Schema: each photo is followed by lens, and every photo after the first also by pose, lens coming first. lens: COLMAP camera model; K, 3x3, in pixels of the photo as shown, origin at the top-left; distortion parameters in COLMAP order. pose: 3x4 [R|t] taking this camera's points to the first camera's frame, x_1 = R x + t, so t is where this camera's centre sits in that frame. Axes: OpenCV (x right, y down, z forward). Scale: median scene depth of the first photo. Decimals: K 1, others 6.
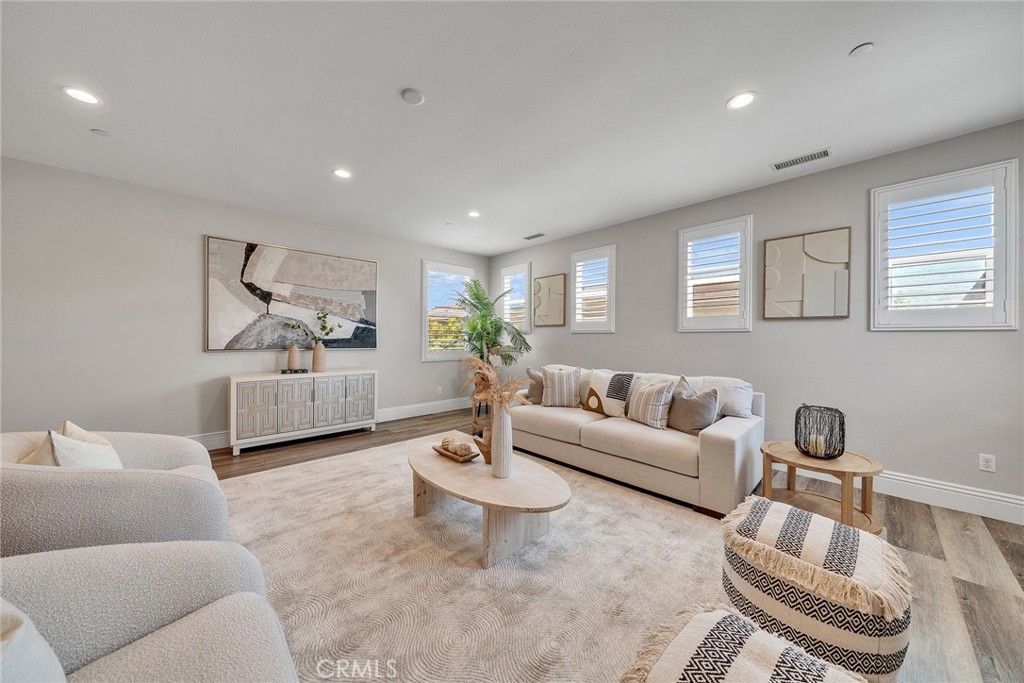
lens RADIAL K [[347.5, 0, 511.6], [0, 347.5, 337.0], [0, 0, 1]] dist [-0.002601, -0.000227]
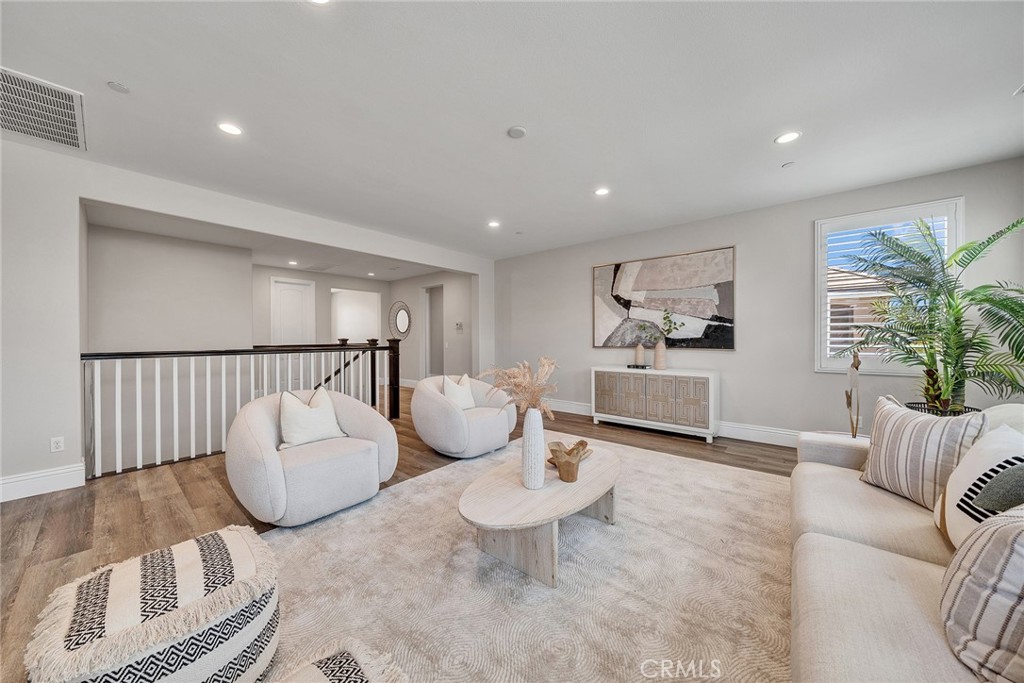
lens RADIAL K [[347.5, 0, 507.0], [0, 347.5, 338.9], [0, 0, 1]] dist [-0.002601, -0.000227]
pose [[0.117501, -0.002742, -0.993069, 0.454676], [0.008408, 0.999963, -0.001767, 0.004887], [0.993037, -0.008142, 0.117520, 0.428432]]
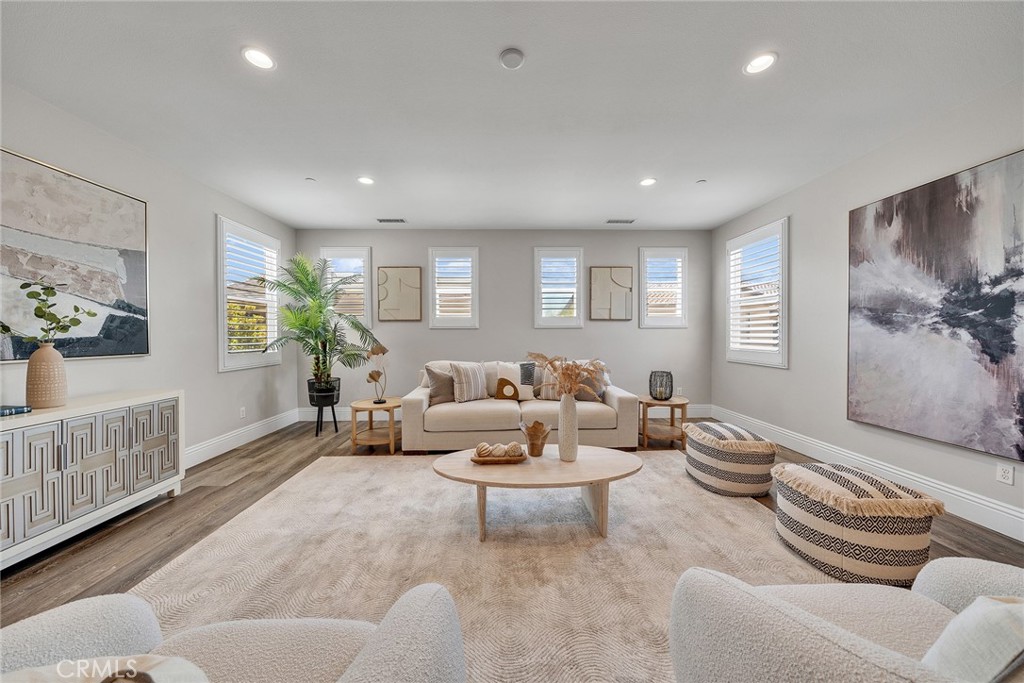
lens RADIAL K [[347.5, 0, 508.9], [0, 347.5, 335.5], [0, 0, 1]] dist [-0.002601, -0.000227]
pose [[0.666186, -0.011533, 0.745697, -0.501913], [0.005371, 0.999929, 0.010666, -0.001138], [-0.745767, -0.003100, 0.666200, 0.217867]]
